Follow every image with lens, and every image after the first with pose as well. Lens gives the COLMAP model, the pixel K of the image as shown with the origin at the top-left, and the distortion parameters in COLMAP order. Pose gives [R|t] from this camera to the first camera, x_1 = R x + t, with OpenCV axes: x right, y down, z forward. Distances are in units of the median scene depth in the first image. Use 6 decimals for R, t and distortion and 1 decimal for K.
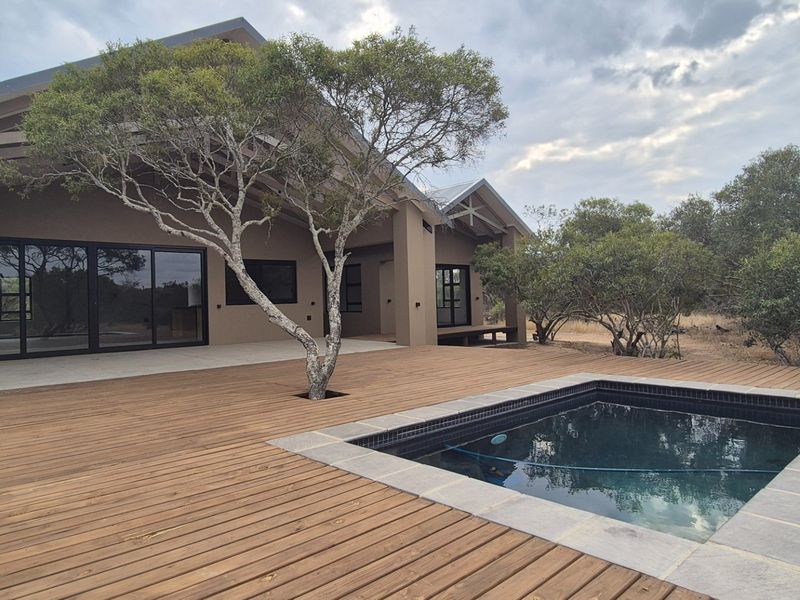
lens RADIAL K [[515.7, 0, 400.0], [0, 515.7, 300.0], [0, 0, 1]] dist [-0.008242, -0.002313]
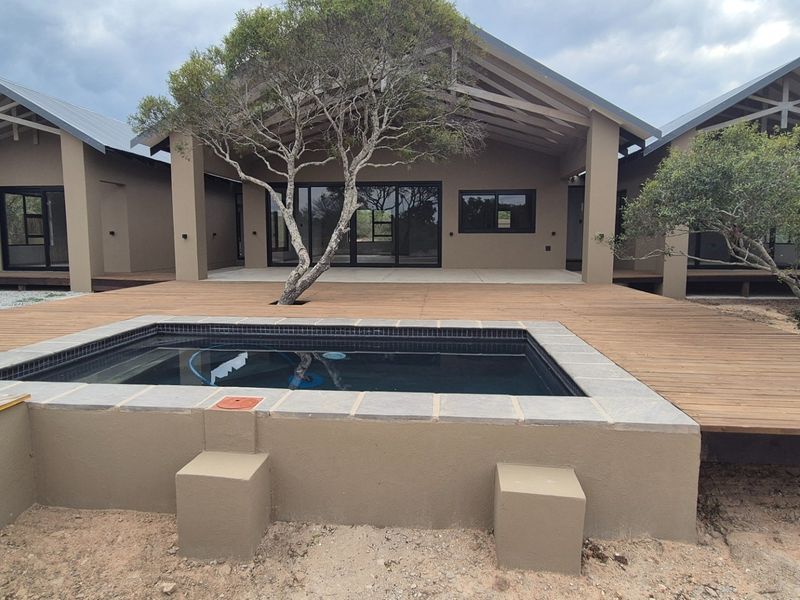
lens RADIAL K [[515.7, 0, 400.0], [0, 515.7, 300.0], [0, 0, 1]] dist [-0.008242, -0.002313]
pose [[0.676671, 0.112927, -0.727574, 0.744297], [-0.013808, 0.989941, 0.140807, -0.003601], [0.736156, -0.085234, 0.671424, 0.270906]]
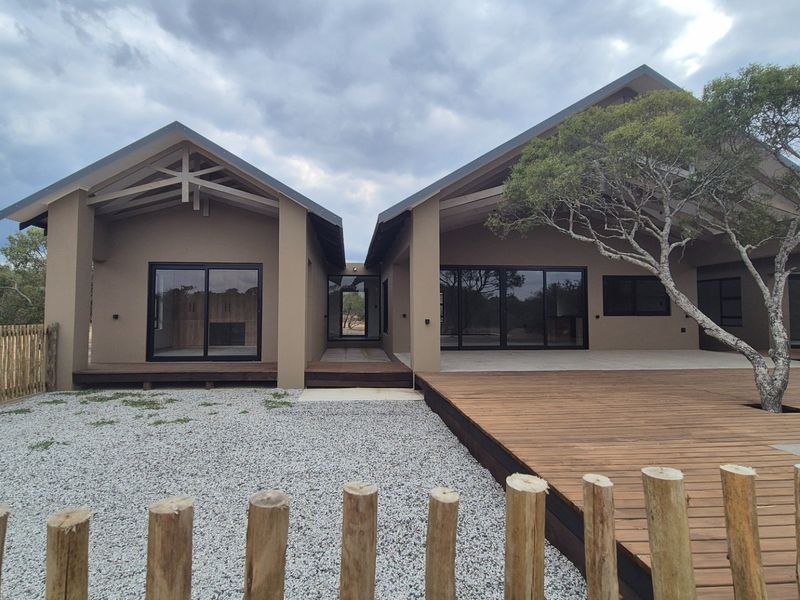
lens RADIAL K [[442.6, 0, 400.0], [0, 442.6, 300.0], [0, 0, 1]] dist [0.000960, 0.000137]
pose [[0.800789, 0.004557, -0.598929, -0.198393], [-0.018236, 0.999693, -0.016776, -0.001294], [0.598669, 0.024356, 0.800626, -0.135089]]
